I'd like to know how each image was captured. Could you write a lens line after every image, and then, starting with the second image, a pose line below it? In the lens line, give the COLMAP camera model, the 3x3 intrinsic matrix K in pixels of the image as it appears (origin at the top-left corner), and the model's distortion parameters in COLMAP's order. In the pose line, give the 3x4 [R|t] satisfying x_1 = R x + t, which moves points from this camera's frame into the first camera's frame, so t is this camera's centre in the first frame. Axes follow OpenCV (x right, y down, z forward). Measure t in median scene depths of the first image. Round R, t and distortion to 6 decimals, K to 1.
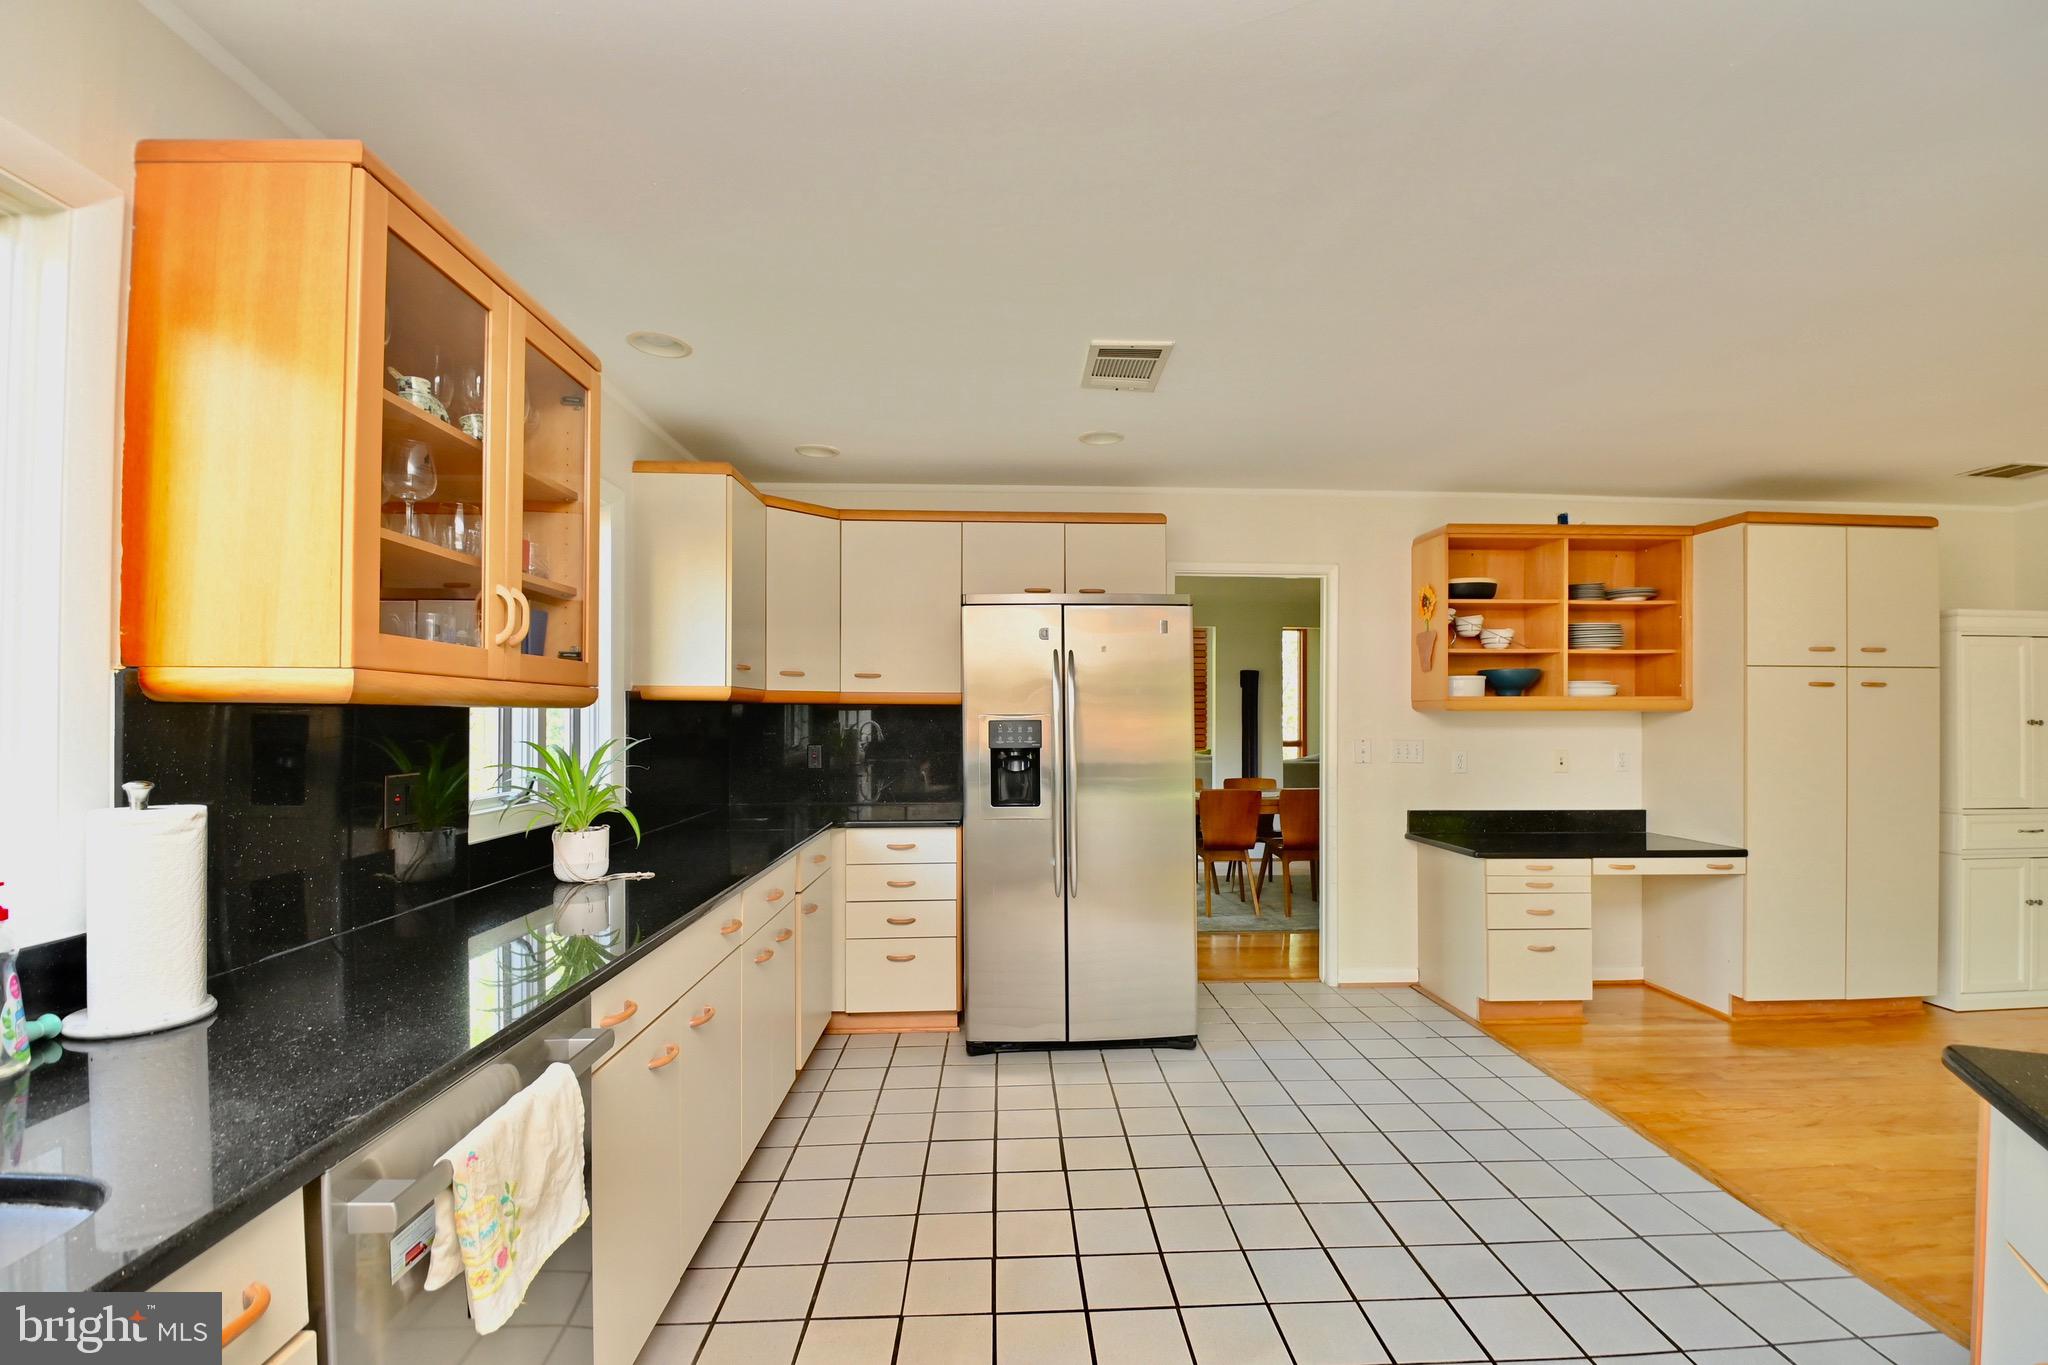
lens RADIAL K [[923.7, 0, 1017.7], [0, 923.7, 689.5], [0, 0, 1]] dist [-0.006306, -0.001131]
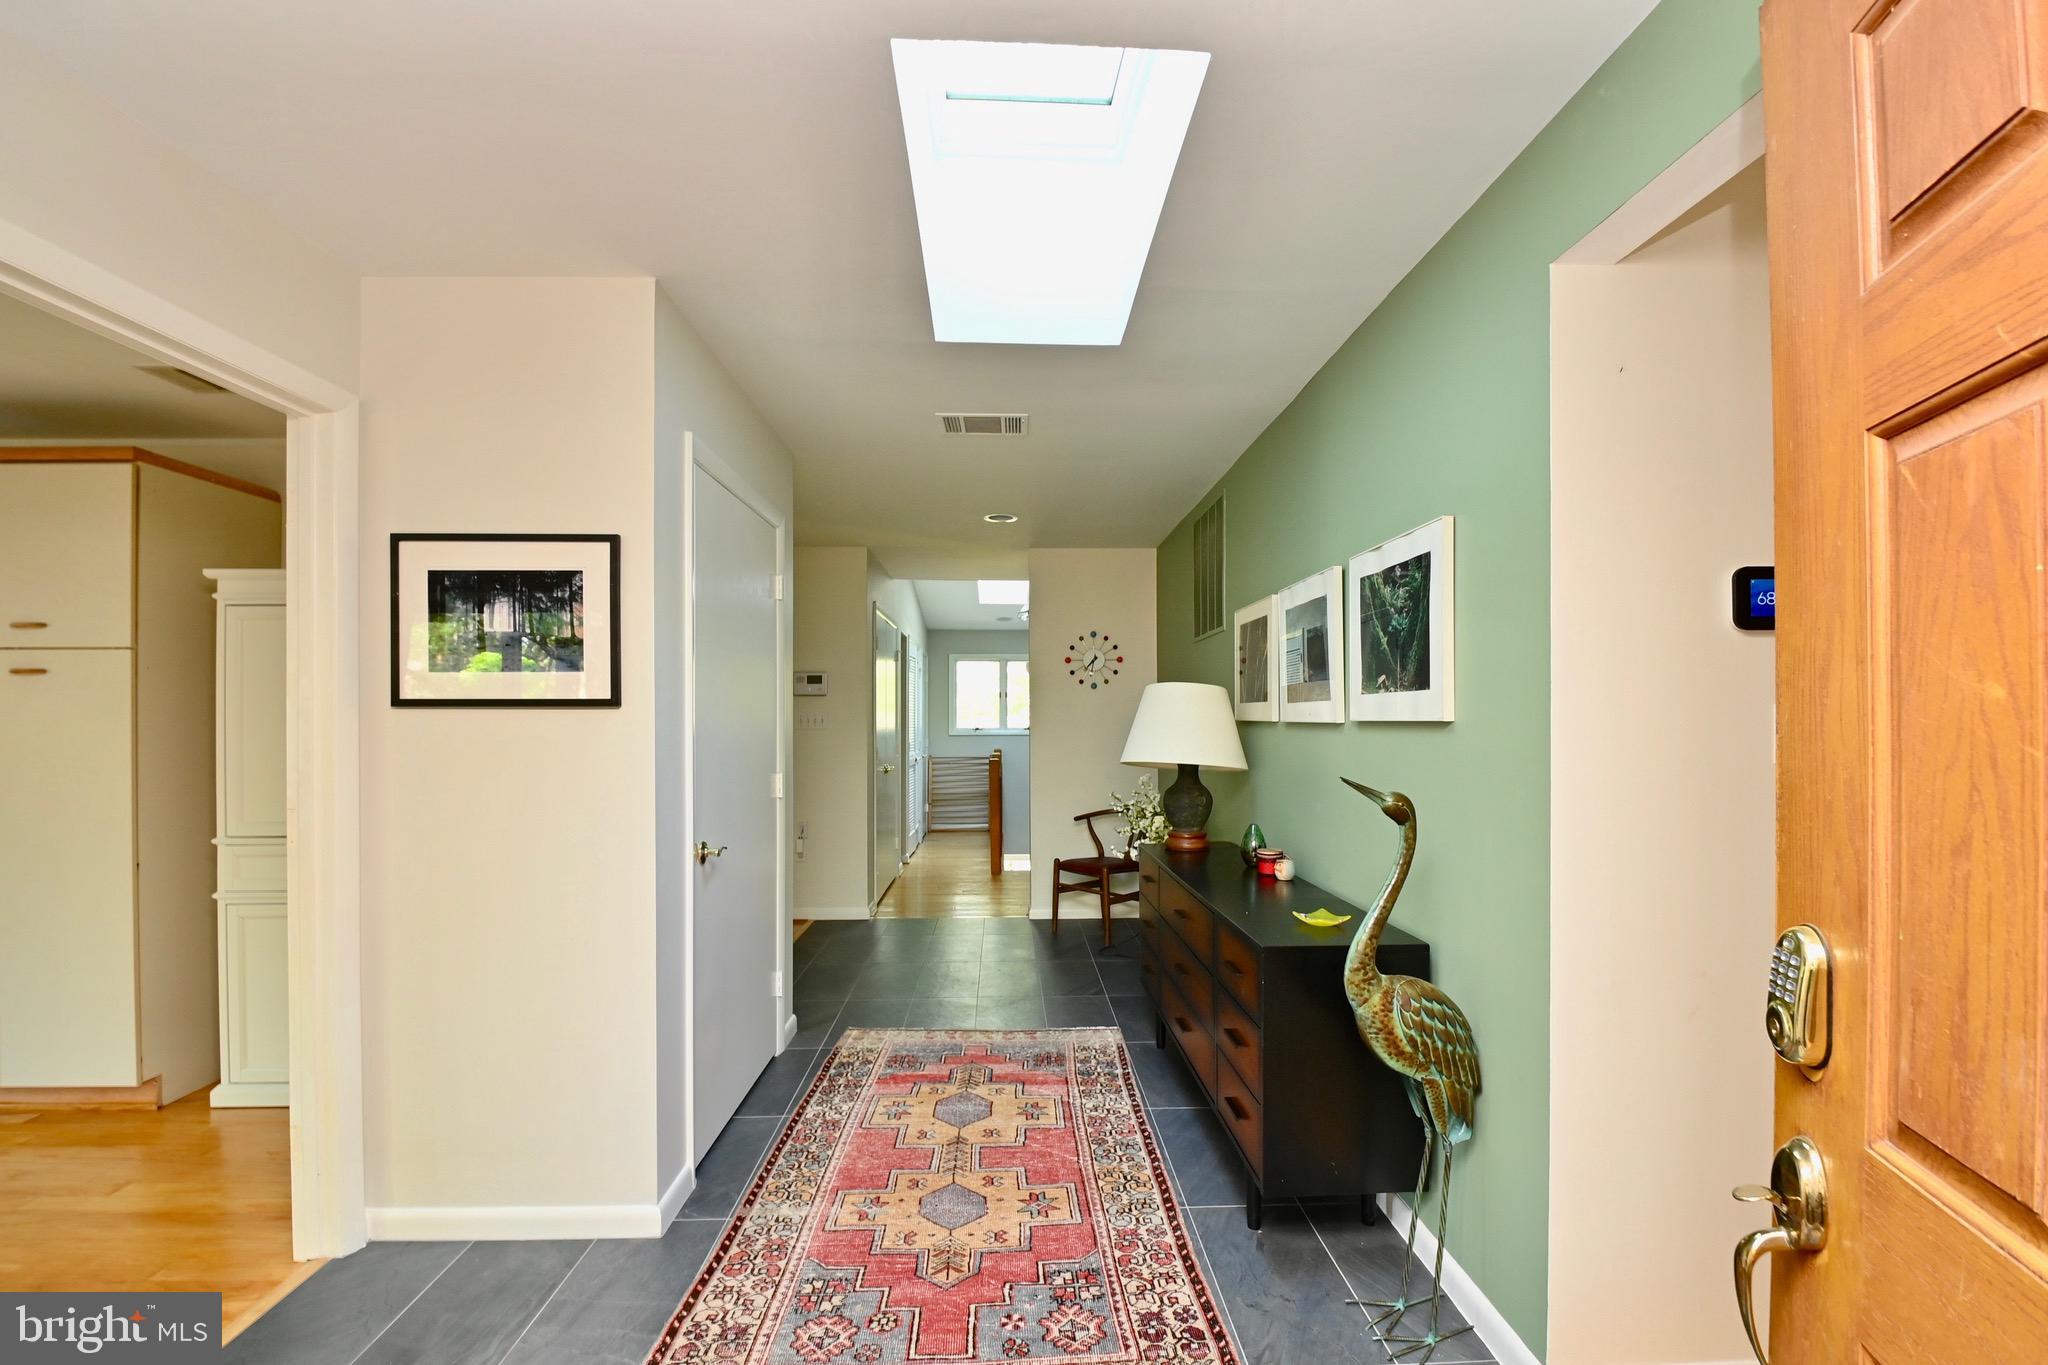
lens RADIAL K [[923.7, 0, 1048.3], [0, 923.7, 716.4], [0, 0, 1]] dist [-0.006306, -0.001131]
pose [[0.999974, -0.004597, 0.005573, 1.739674], [0.004565, 0.999973, 0.005712, 0.030148], [-0.005599, -0.005686, 0.999968, 0.271598]]
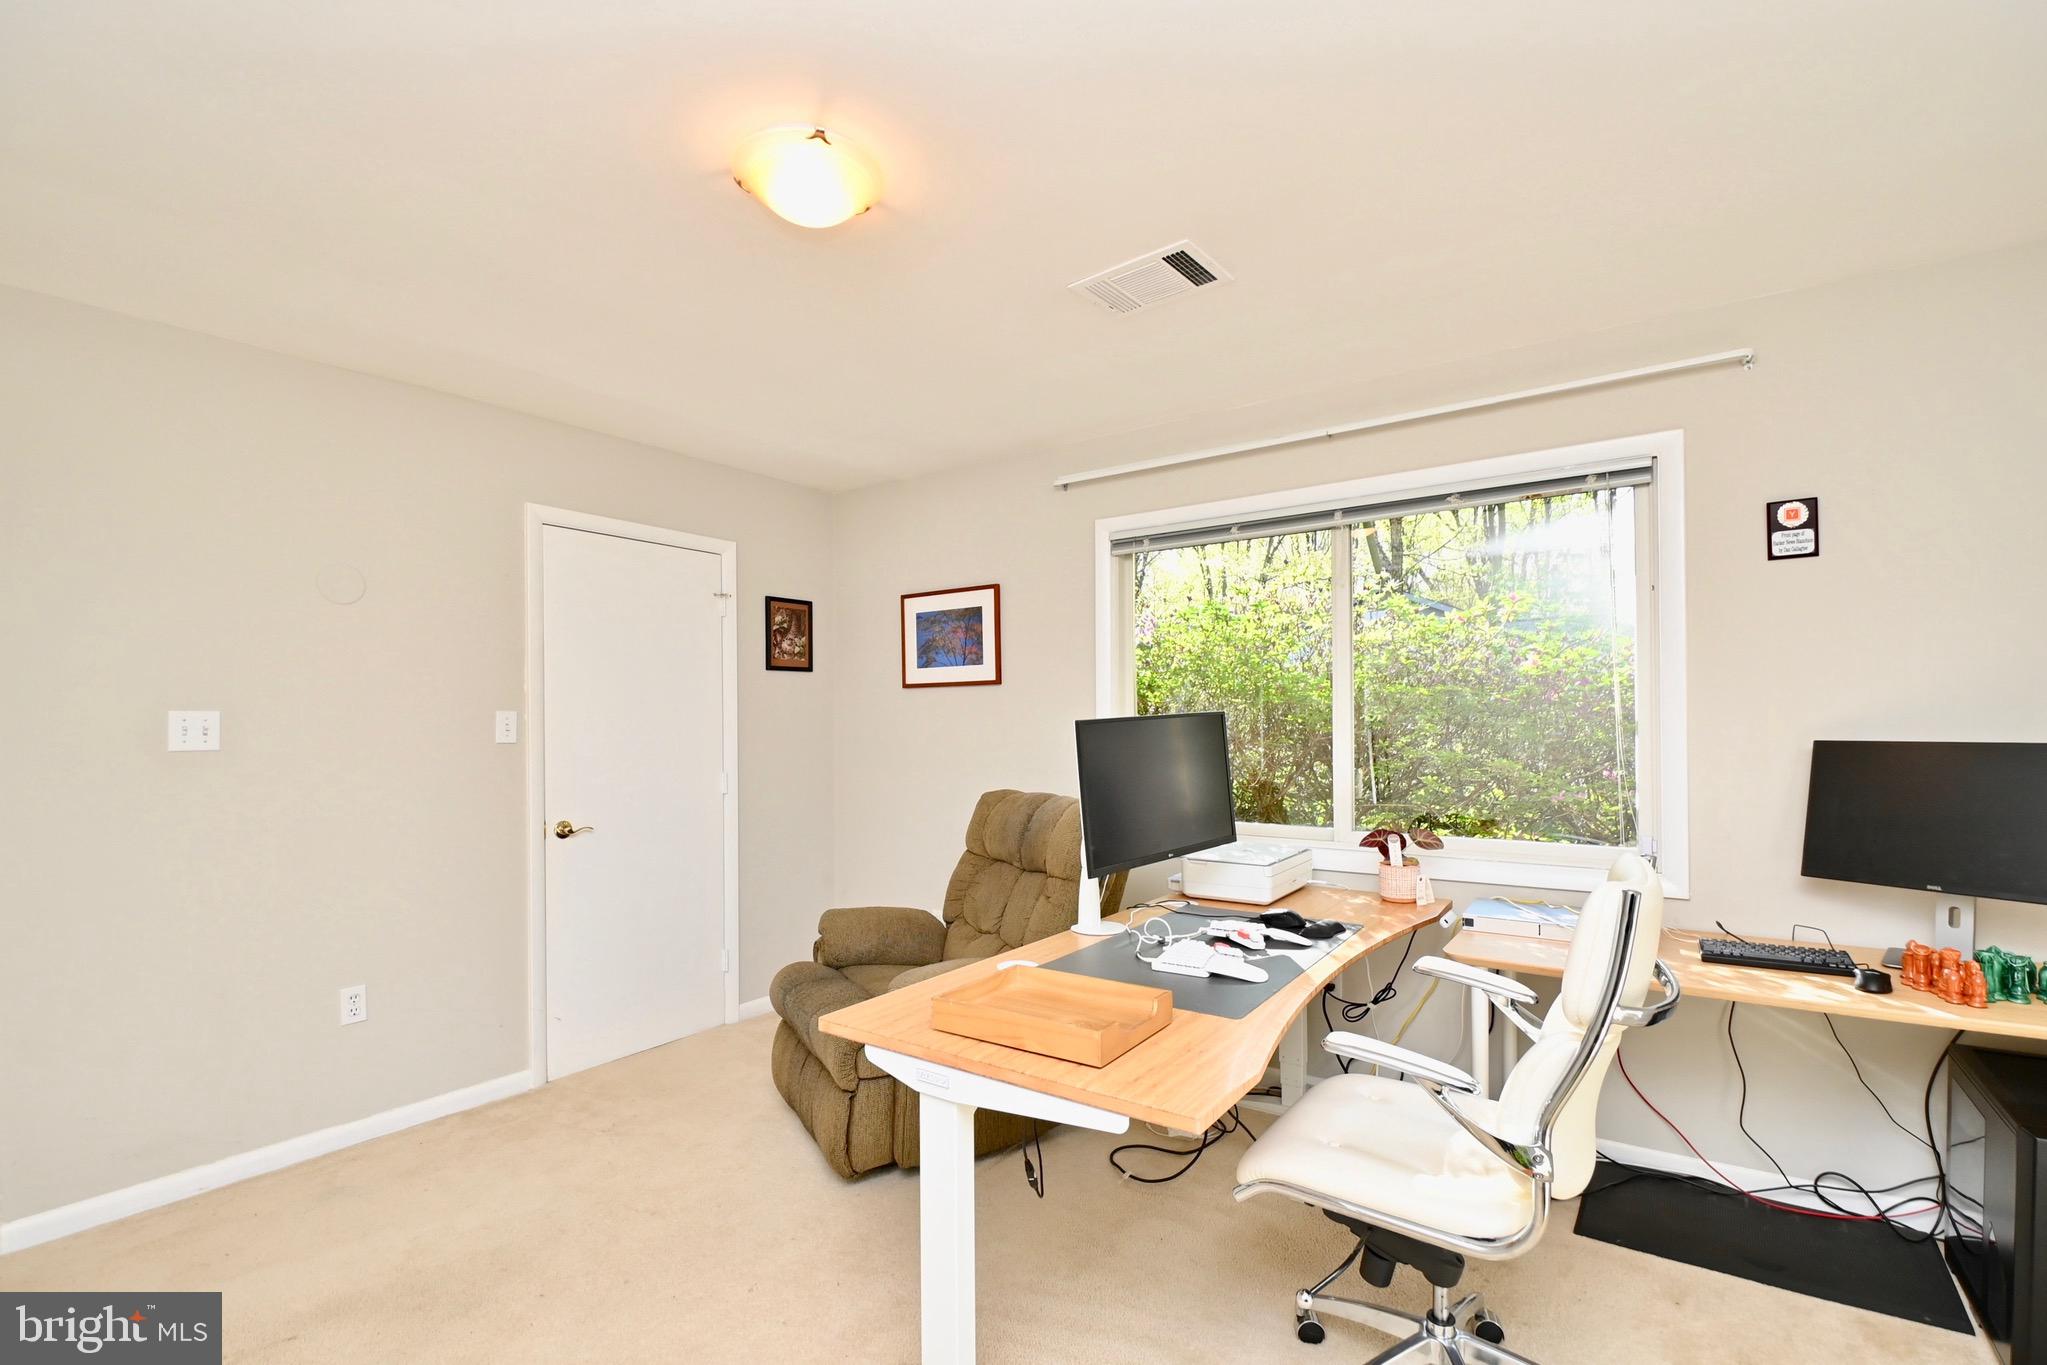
lens RADIAL K [[923.2, 0, 1023.9], [0, 923.2, 701.9], [0, 0, 1]] dist [-0.006306, -0.001131]
pose [[0.794642, -0.024329, -0.606591, 2.099255], [0.018145, 0.999702, -0.016325, 0.061710], [0.606808, 0.001966, 0.794846, 0.082938]]
